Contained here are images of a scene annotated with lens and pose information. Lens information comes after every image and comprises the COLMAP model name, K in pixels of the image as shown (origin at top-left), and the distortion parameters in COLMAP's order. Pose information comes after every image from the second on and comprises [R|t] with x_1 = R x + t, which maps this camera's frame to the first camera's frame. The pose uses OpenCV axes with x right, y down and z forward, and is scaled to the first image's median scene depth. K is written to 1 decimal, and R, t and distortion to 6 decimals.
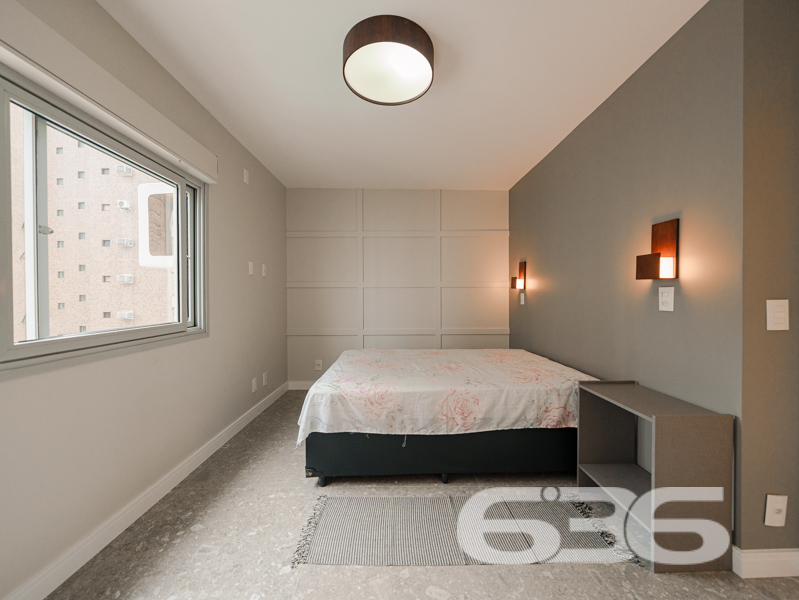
lens RADIAL K [[306.2, 0, 398.4], [0, 306.2, 298.9], [0, 0, 1]] dist [-0.003909, 0.000291]
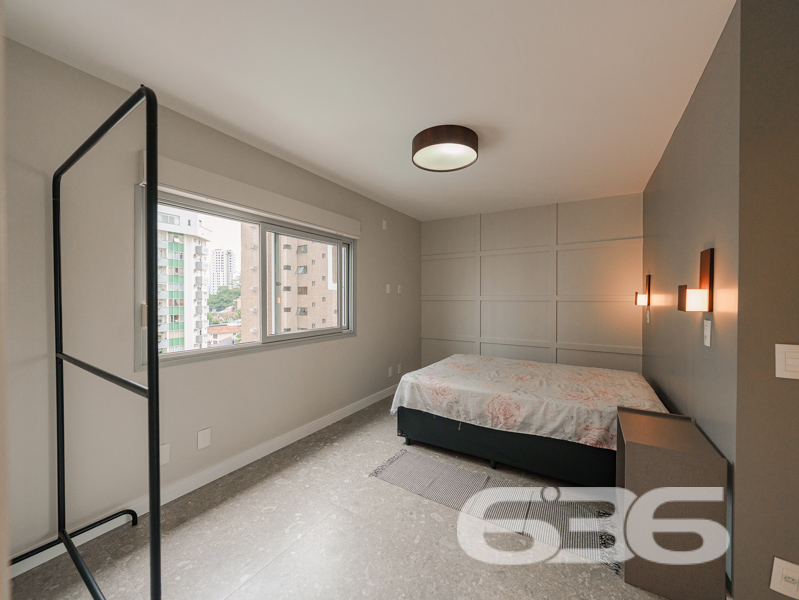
lens RADIAL K [[306.2, 0, 398.2], [0, 306.2, 300.6], [0, 0, 1]] dist [-0.003909, 0.000291]
pose [[0.841451, 0.008035, -0.540274, 0.504430], [-0.007168, 0.999967, 0.003709, -0.081500], [0.540286, 0.000752, 0.841481, -0.256104]]
